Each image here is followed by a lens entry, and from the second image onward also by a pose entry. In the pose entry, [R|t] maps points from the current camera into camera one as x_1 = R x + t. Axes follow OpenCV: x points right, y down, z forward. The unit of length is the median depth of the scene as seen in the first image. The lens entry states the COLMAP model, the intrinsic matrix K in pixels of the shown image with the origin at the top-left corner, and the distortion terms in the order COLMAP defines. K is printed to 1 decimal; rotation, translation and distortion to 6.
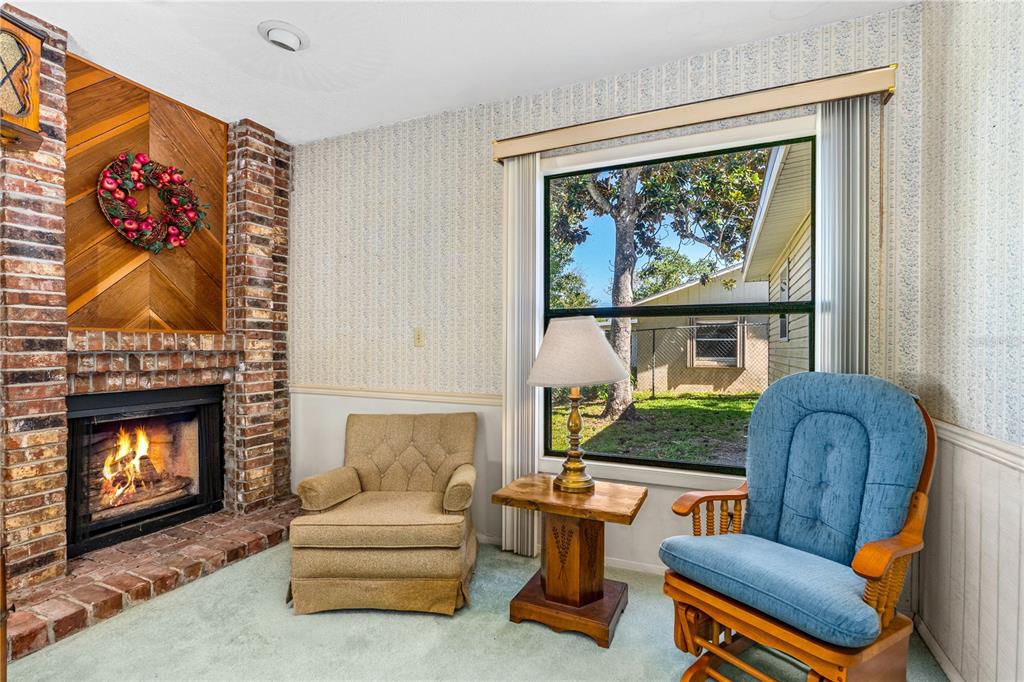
lens RADIAL K [[468.5, 0, 510.1], [0, 468.5, 350.3], [0, 0, 1]] dist [-0.004598, -0.000411]
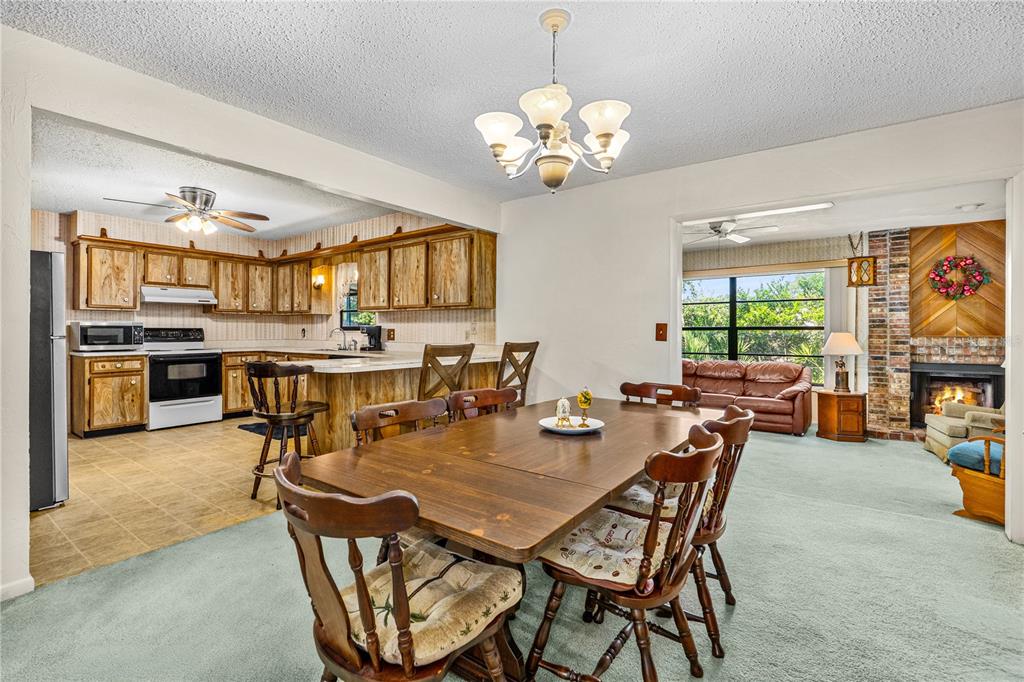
lens RADIAL K [[468.5, 0, 509.6], [0, 468.5, 327.6], [0, 0, 1]] dist [-0.004598, -0.000411]
pose [[-0.196382, -0.006035, -0.980509, 1.818186], [-0.008169, 0.999956, -0.004519, -0.057081], [0.980493, 0.007122, -0.196423, -0.622417]]
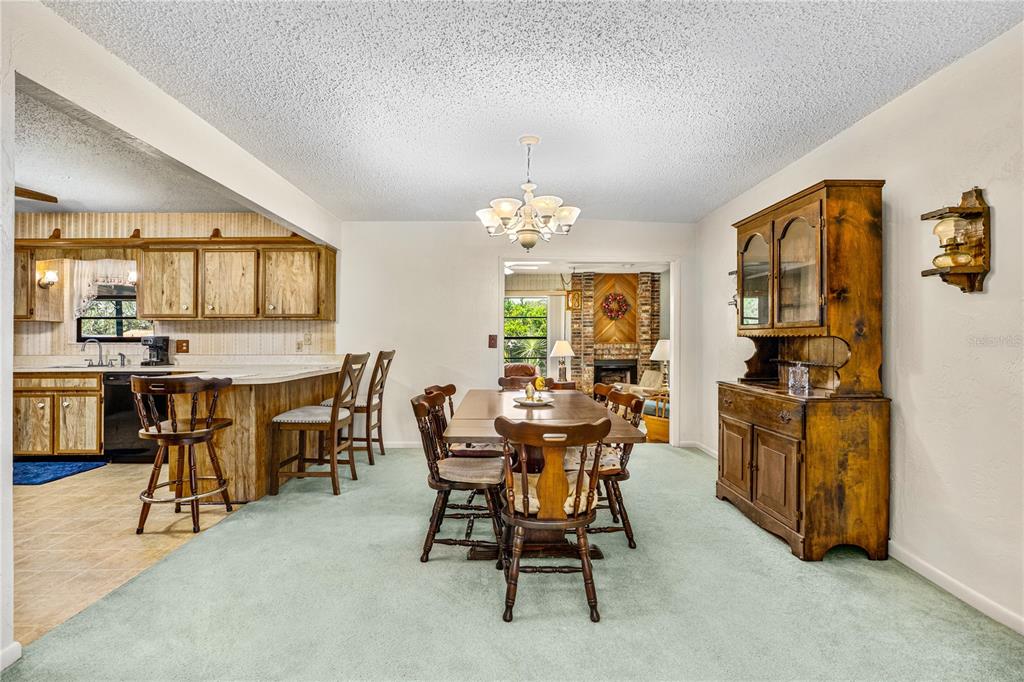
lens RADIAL K [[468.5, 0, 505.3], [0, 468.5, 338.1], [0, 0, 1]] dist [-0.004598, -0.000411]
pose [[0.431337, -0.004265, -0.902181, 2.117512], [-0.002316, 0.999980, -0.005835, -0.055387], [0.902188, 0.004606, 0.431319, -1.297501]]
